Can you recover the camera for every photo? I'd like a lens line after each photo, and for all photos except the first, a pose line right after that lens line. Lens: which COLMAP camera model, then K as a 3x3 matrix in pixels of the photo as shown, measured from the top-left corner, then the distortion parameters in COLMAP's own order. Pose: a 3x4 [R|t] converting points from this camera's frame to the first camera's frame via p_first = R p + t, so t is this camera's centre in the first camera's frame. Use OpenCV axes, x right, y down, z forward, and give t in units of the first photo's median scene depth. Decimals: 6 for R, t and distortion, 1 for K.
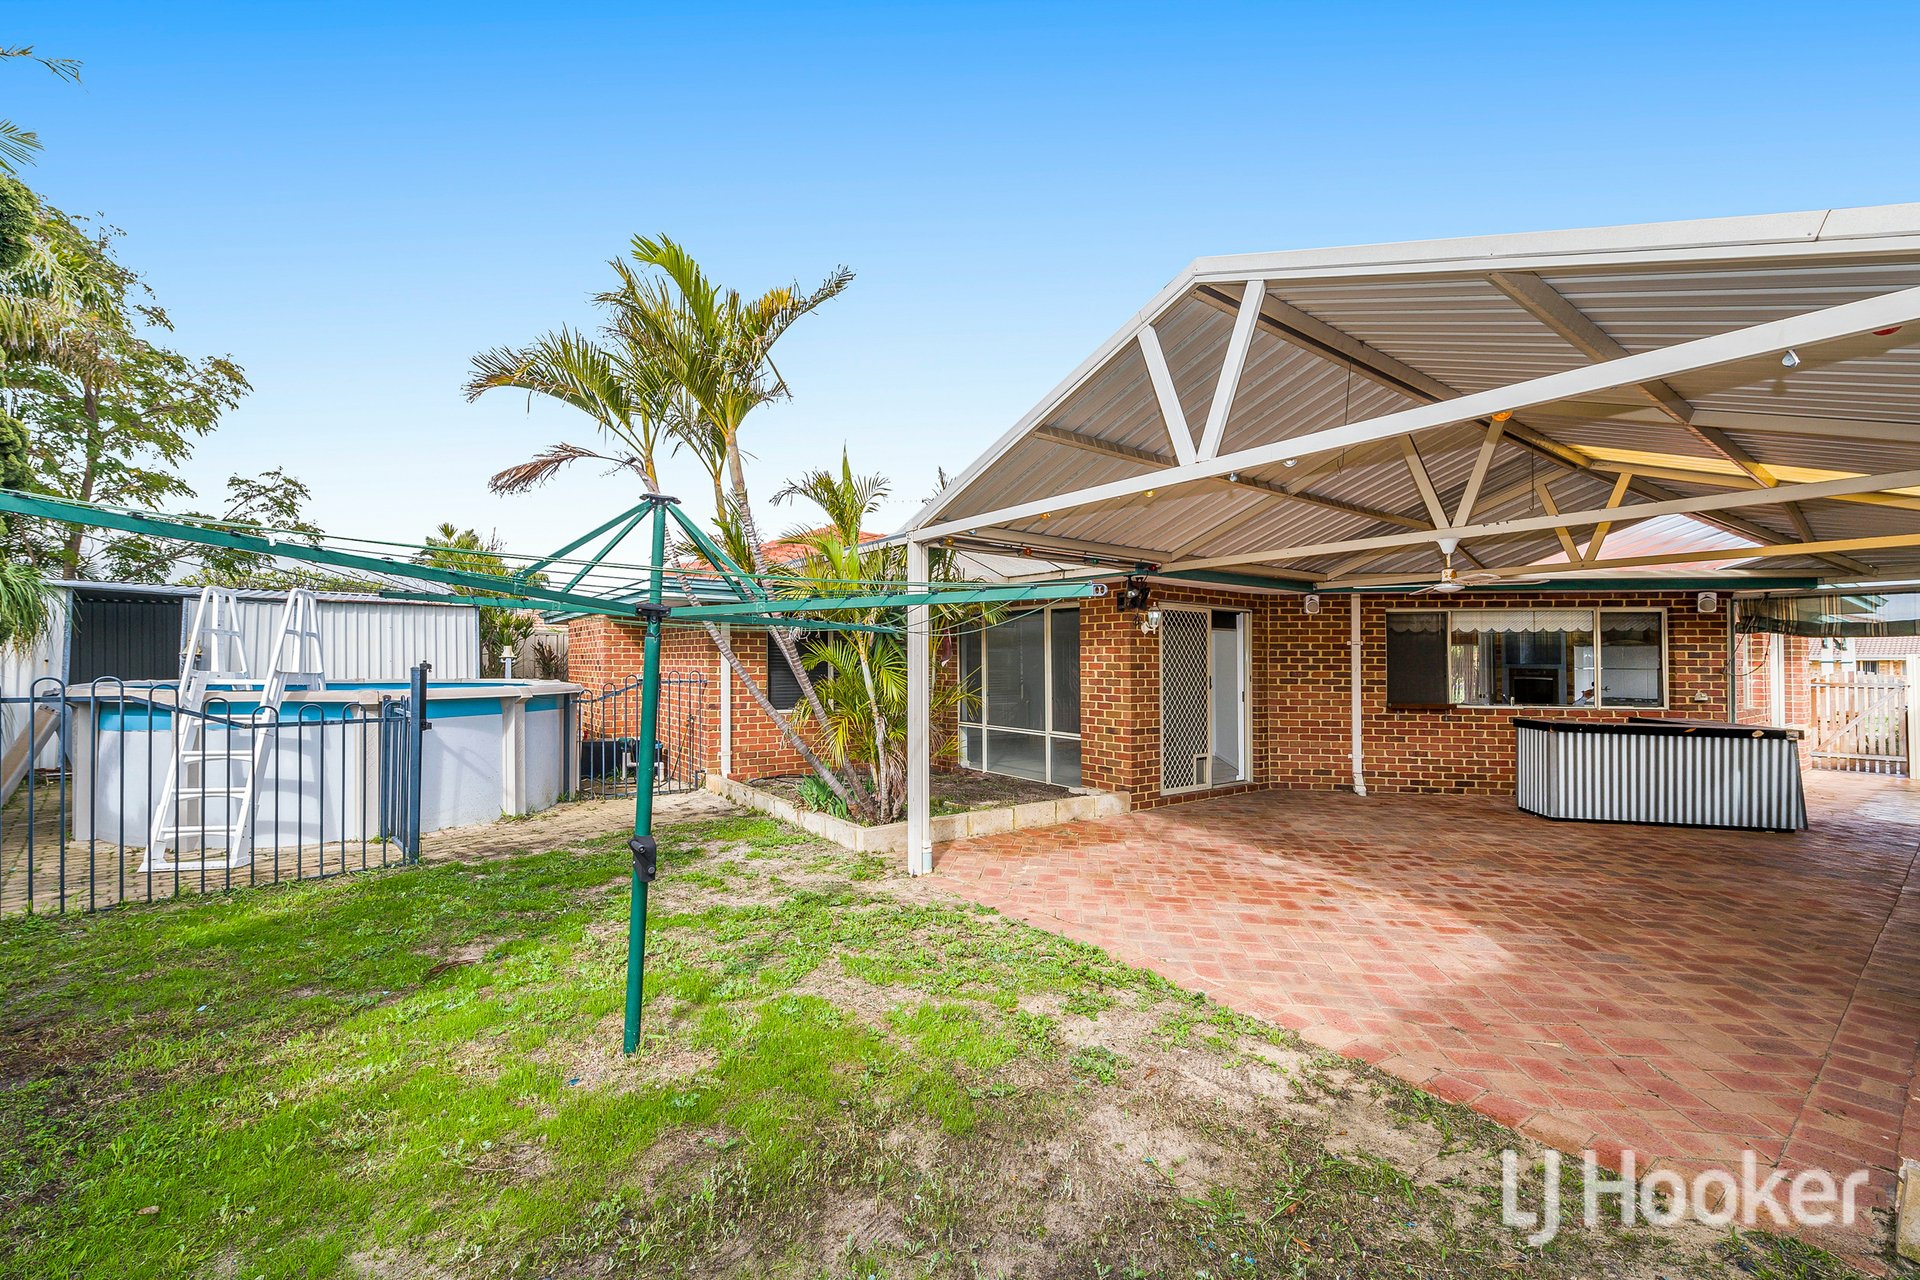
lens RADIAL K [[788.1, 0, 876.7], [0, 788.1, 636.7], [0, 0, 1]] dist [-0.000711, -0.000445]
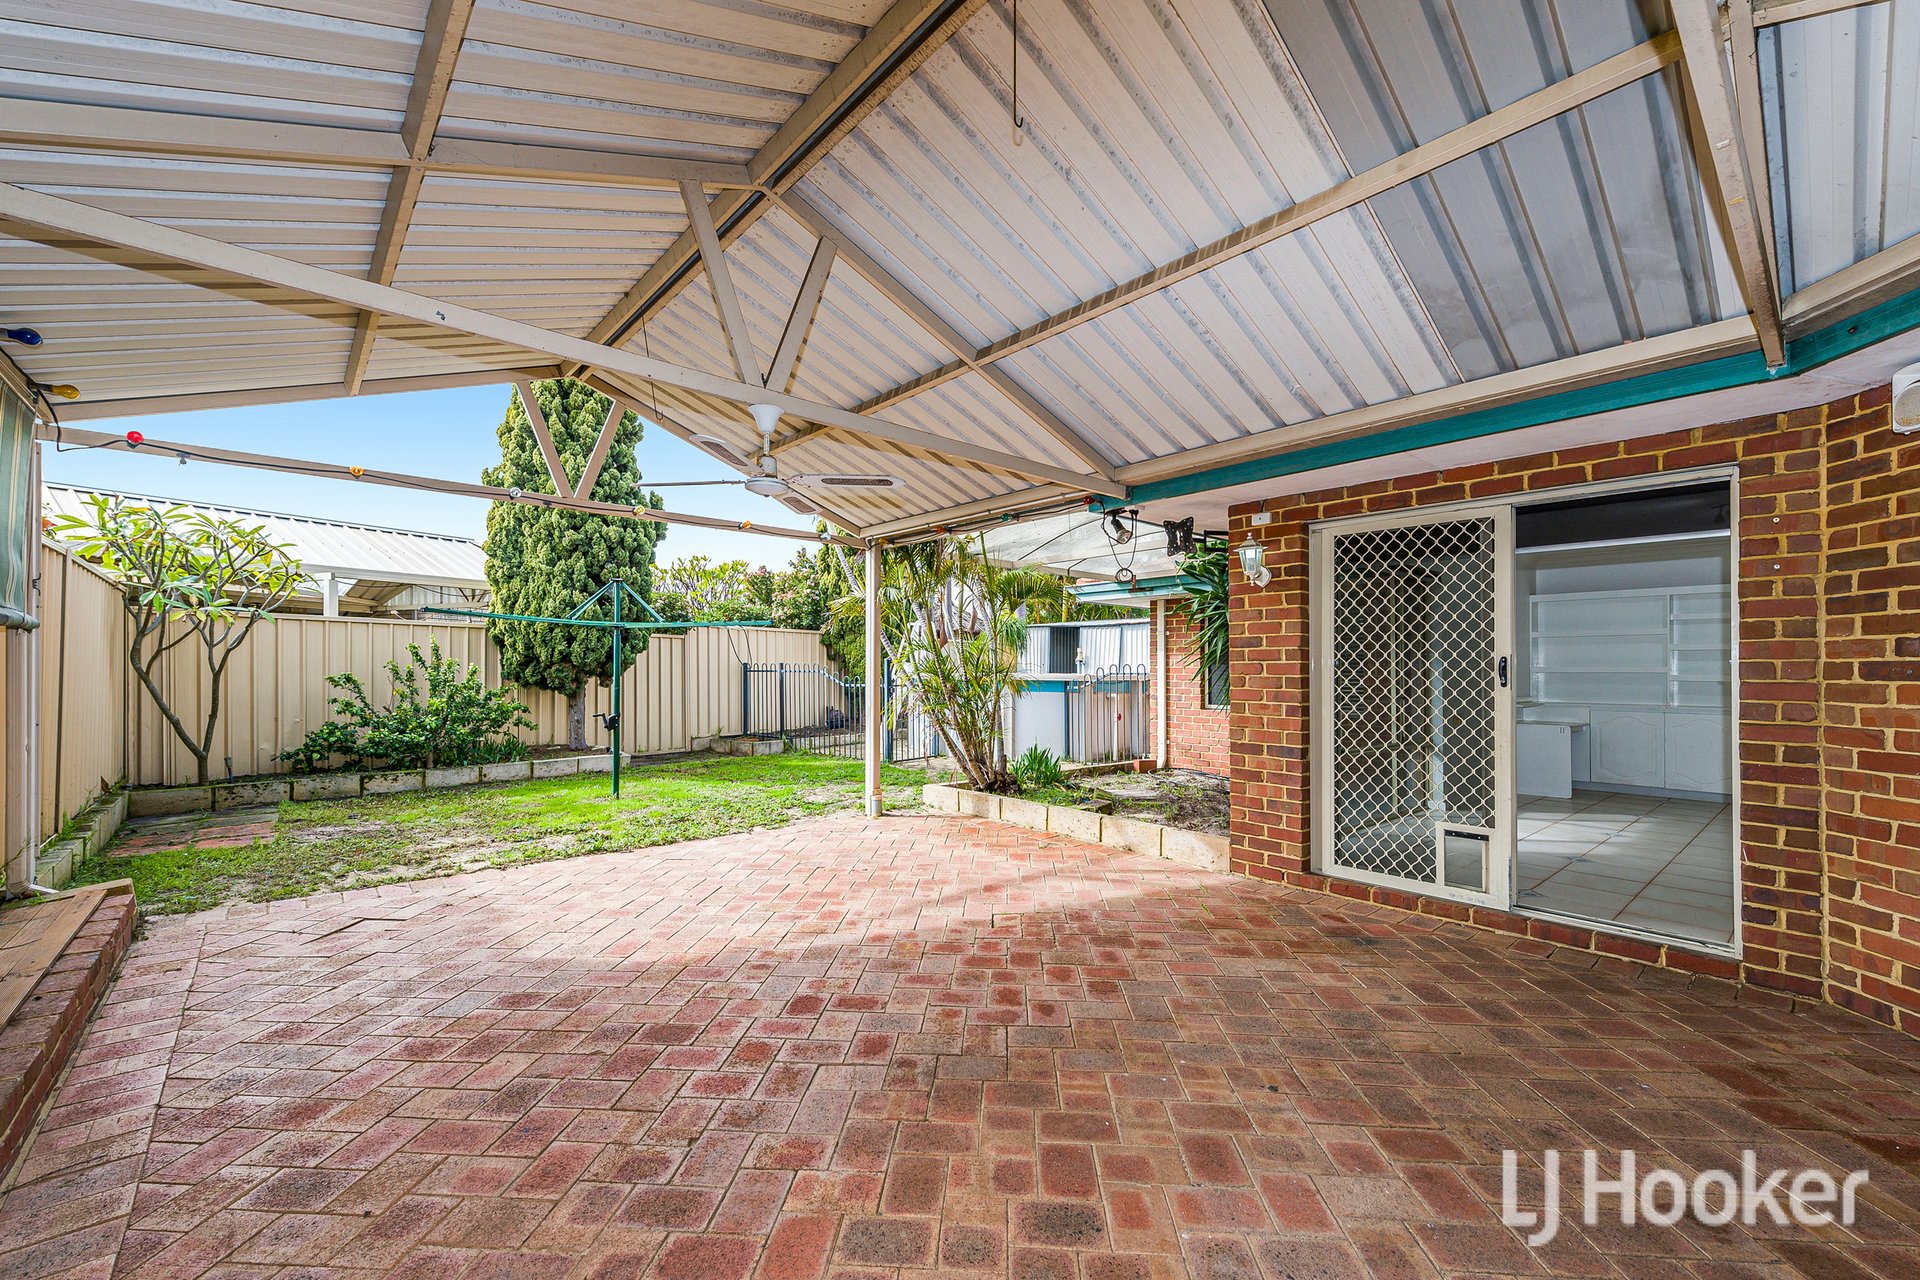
lens RADIAL K [[711.6, 0, 945.6], [0, 711.6, 668.7], [0, 0, 1]] dist [0.000526, -0.000027]
pose [[0.148533, -0.006617, -0.988885, 0.798168], [0.019921, 0.999795, -0.003698, 0.053632], [0.988707, -0.019150, 0.148634, 0.651543]]
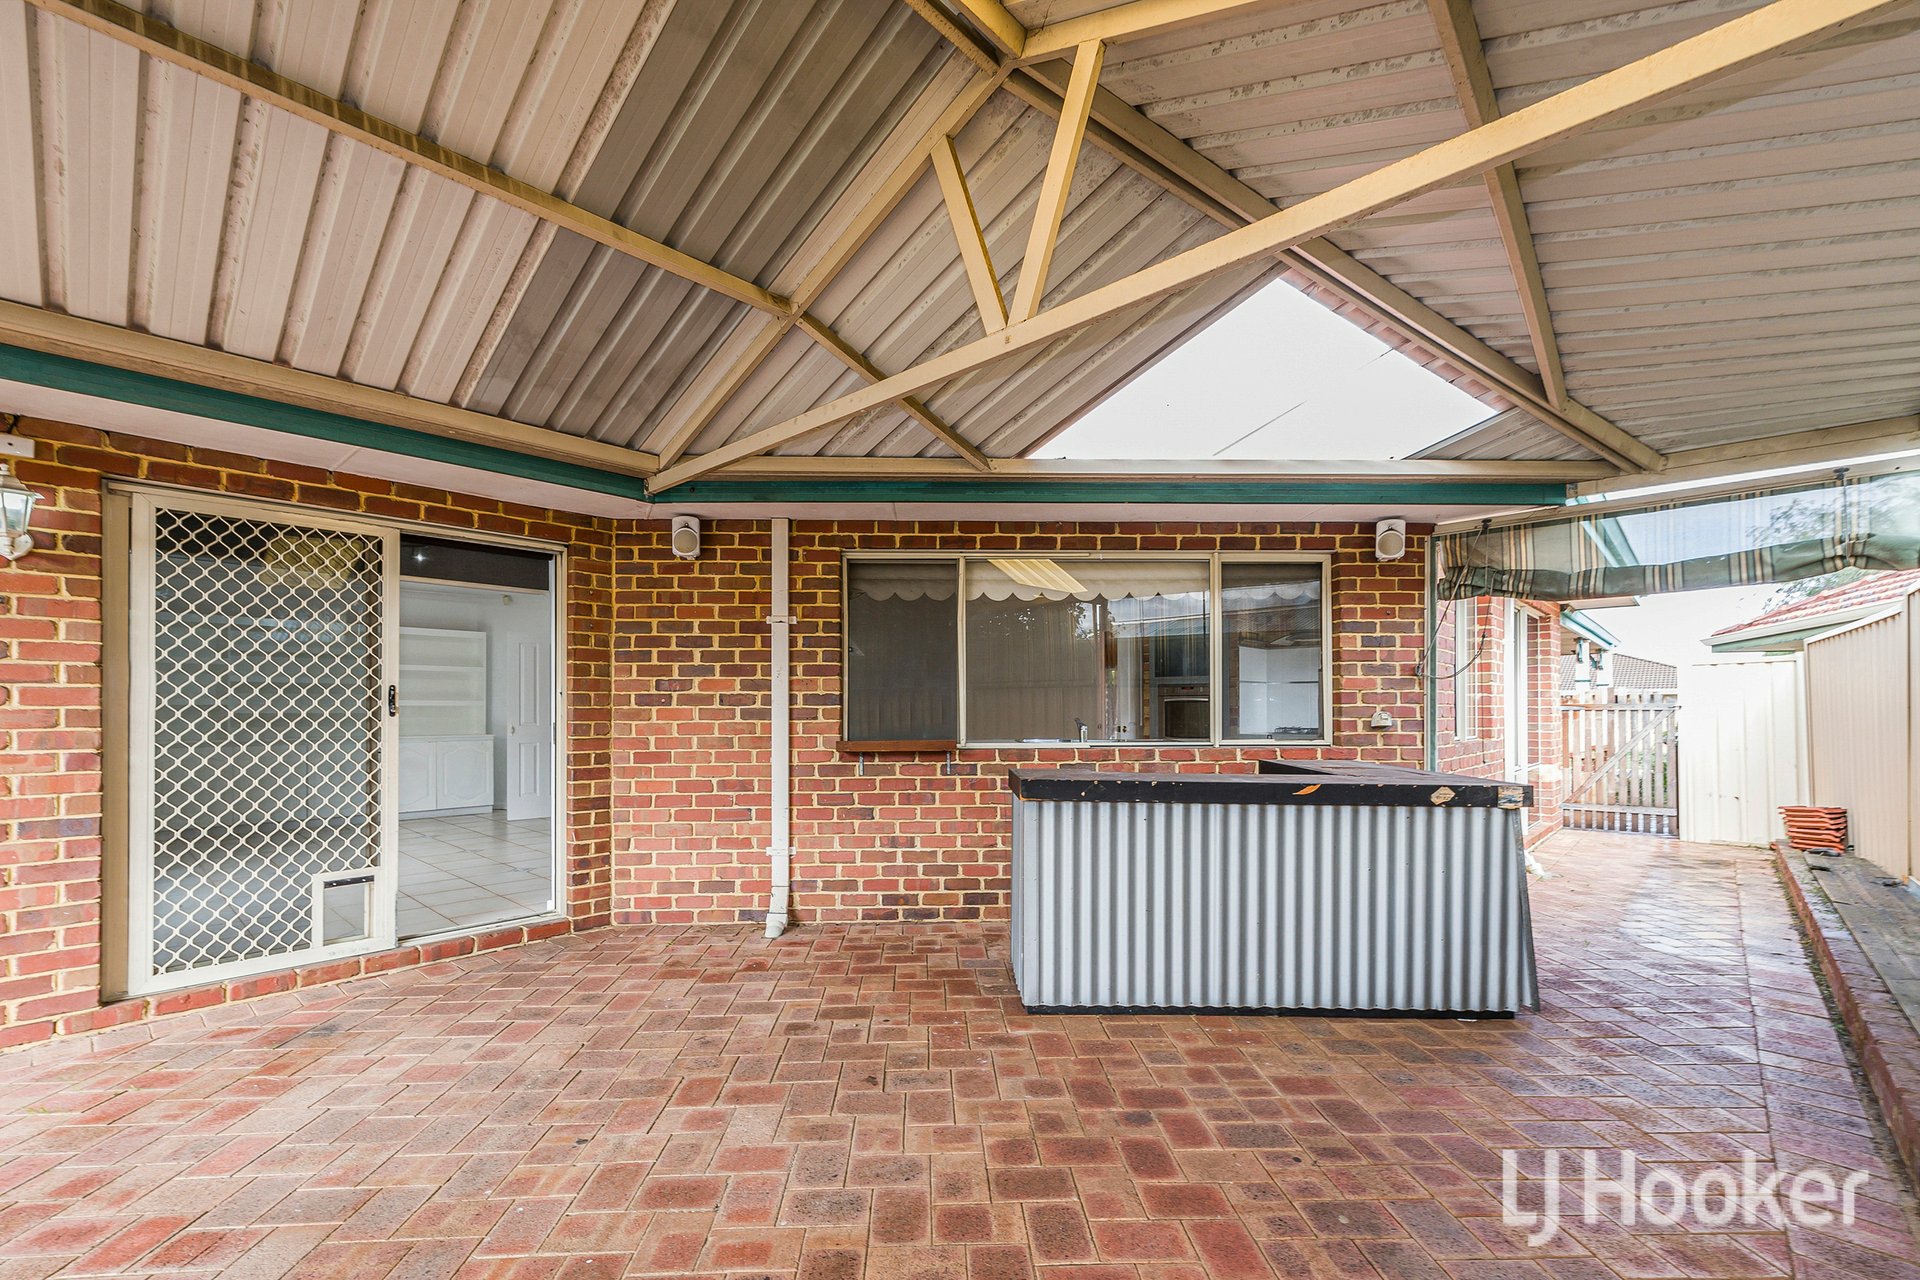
lens RADIAL K [[771.7, 0, 955.0], [0, 771.7, 702.0], [0, 0, 1]] dist [0.024003, -0.007604]
pose [[0.979728, -0.006275, 0.200235, 0.658388], [0.002872, 0.999847, 0.017280, 0.054396], [-0.200313, -0.016355, 0.979595, 0.542125]]
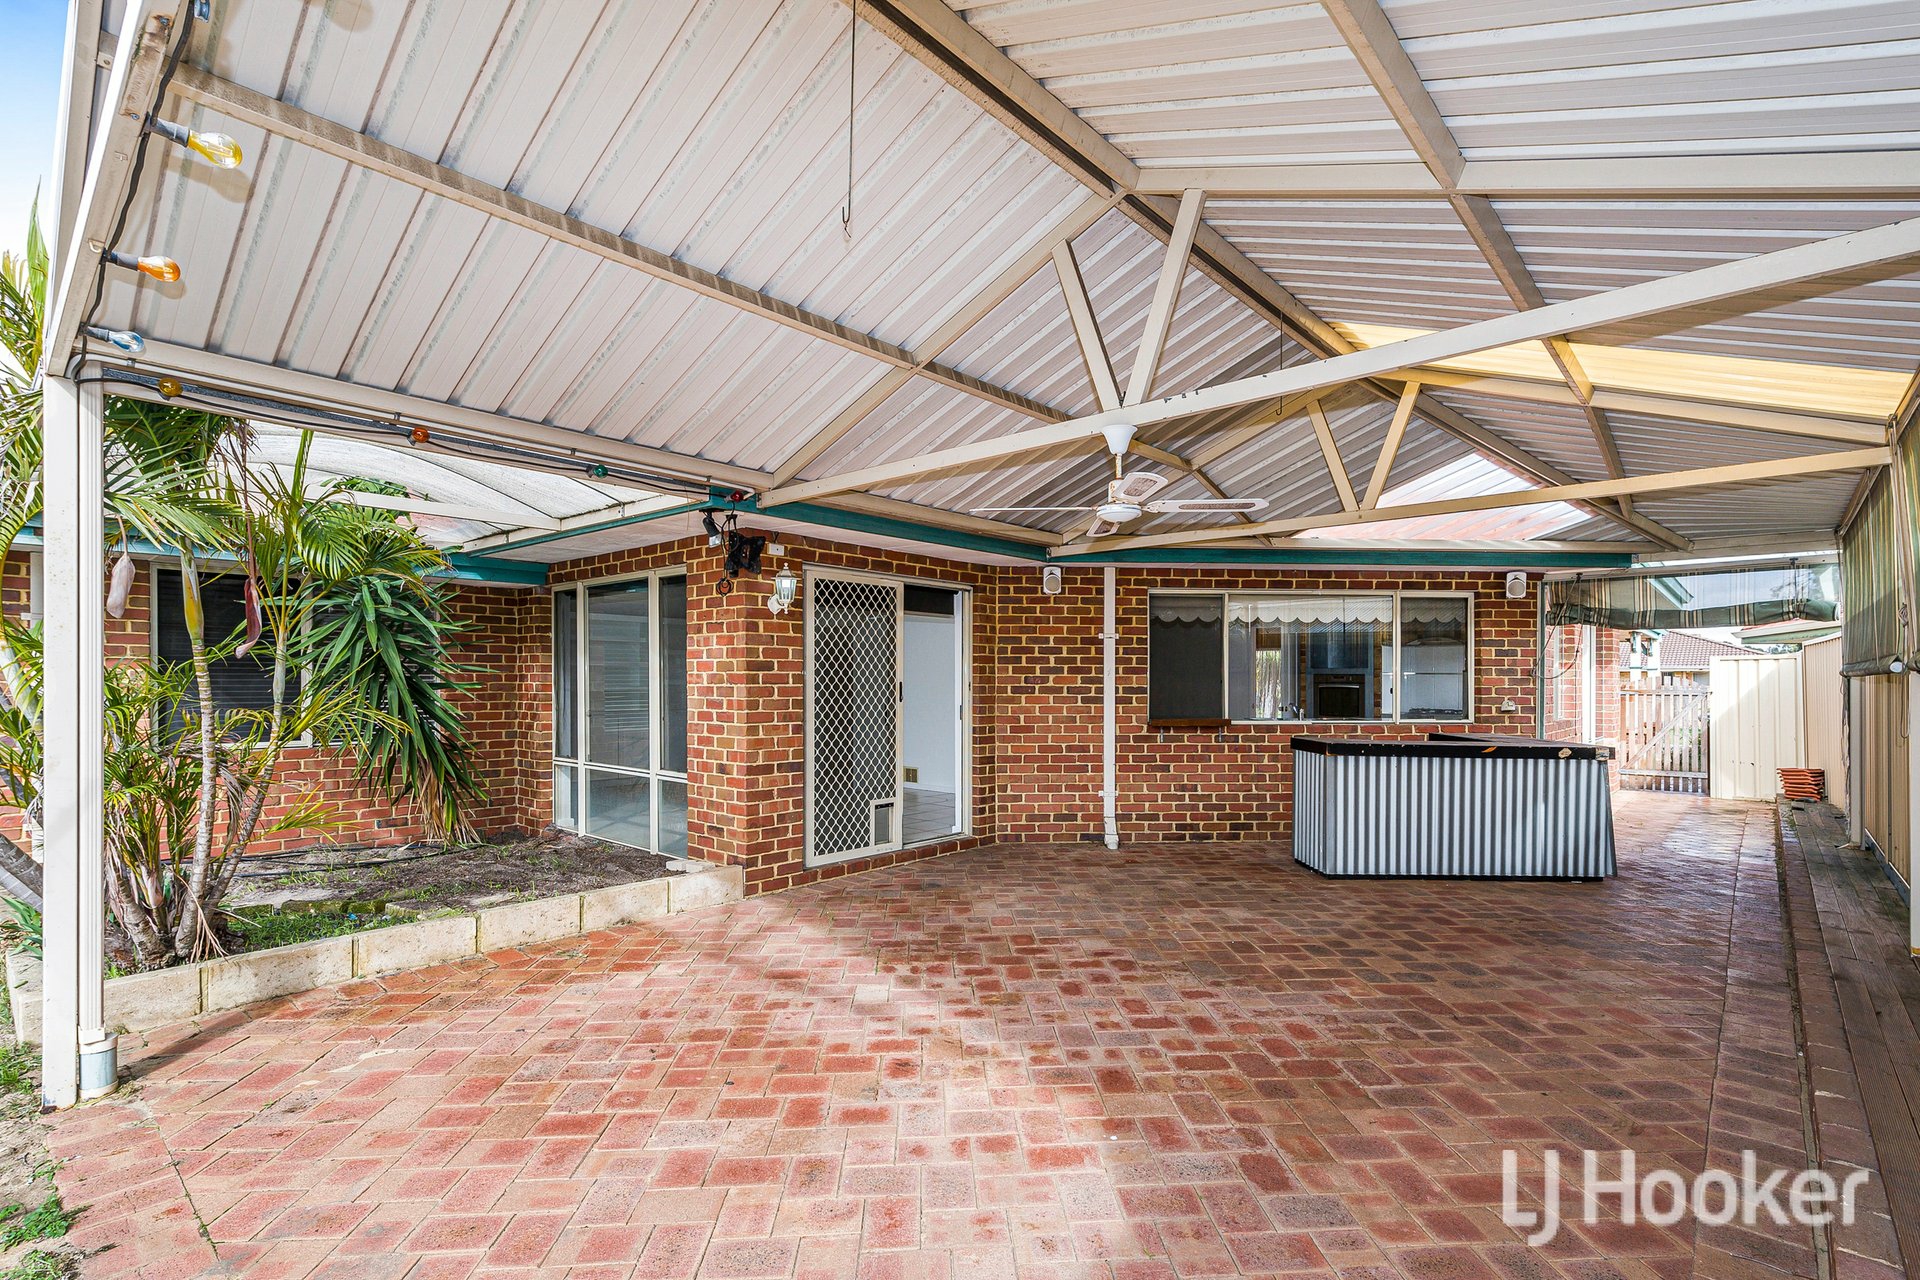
lens RADIAL K [[898.6, 0, 955.8], [0, 898.6, 669.7], [0, 0, 1]] dist [0.014947, -0.000598]
pose [[0.971438, -0.000416, 0.237293, 0.296865], [-0.004191, 0.999812, 0.018908, 0.025456], [-0.237256, -0.019363, 0.971254, 0.254652]]
